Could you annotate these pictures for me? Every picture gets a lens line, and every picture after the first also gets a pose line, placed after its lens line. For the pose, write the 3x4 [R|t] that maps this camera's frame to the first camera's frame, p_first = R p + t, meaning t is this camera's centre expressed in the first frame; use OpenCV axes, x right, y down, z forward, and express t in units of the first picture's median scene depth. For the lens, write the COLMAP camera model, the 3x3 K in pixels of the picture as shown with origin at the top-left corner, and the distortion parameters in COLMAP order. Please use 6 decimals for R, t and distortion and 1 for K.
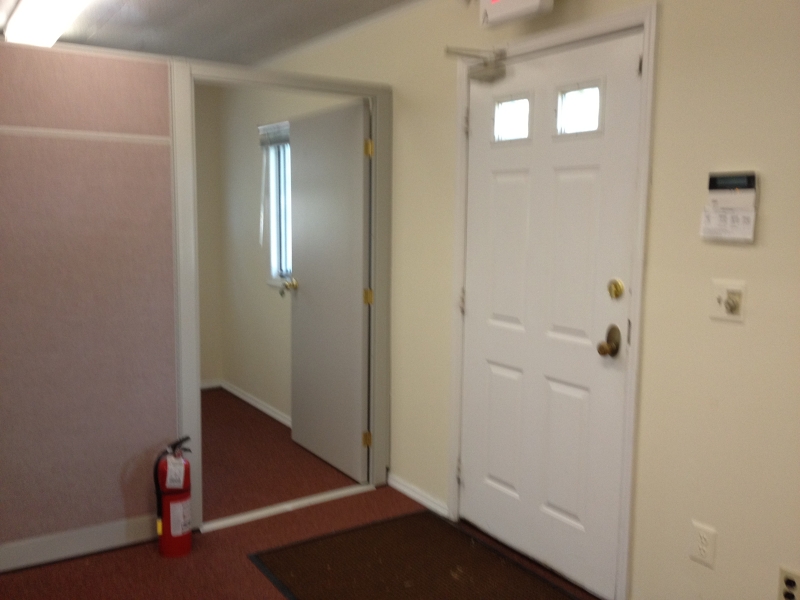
lens RADIAL K [[761.6, 0, 400.0], [0, 761.6, 300.0], [0, 0, 1]] dist [0.131867, -0.163775]
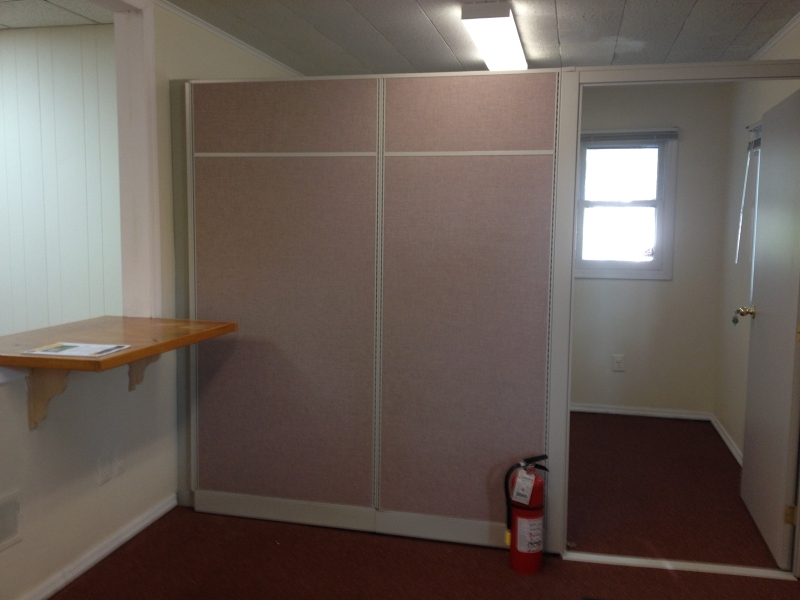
lens RADIAL K [[761.6, 0, 400.0], [0, 761.6, 300.0], [0, 0, 1]] dist [0.131867, -0.163775]
pose [[0.705913, 0.070837, -0.704747, 0.272563], [-0.086579, 0.996155, 0.013405, -0.015305], [0.702987, 0.051553, 0.709332, 0.176583]]
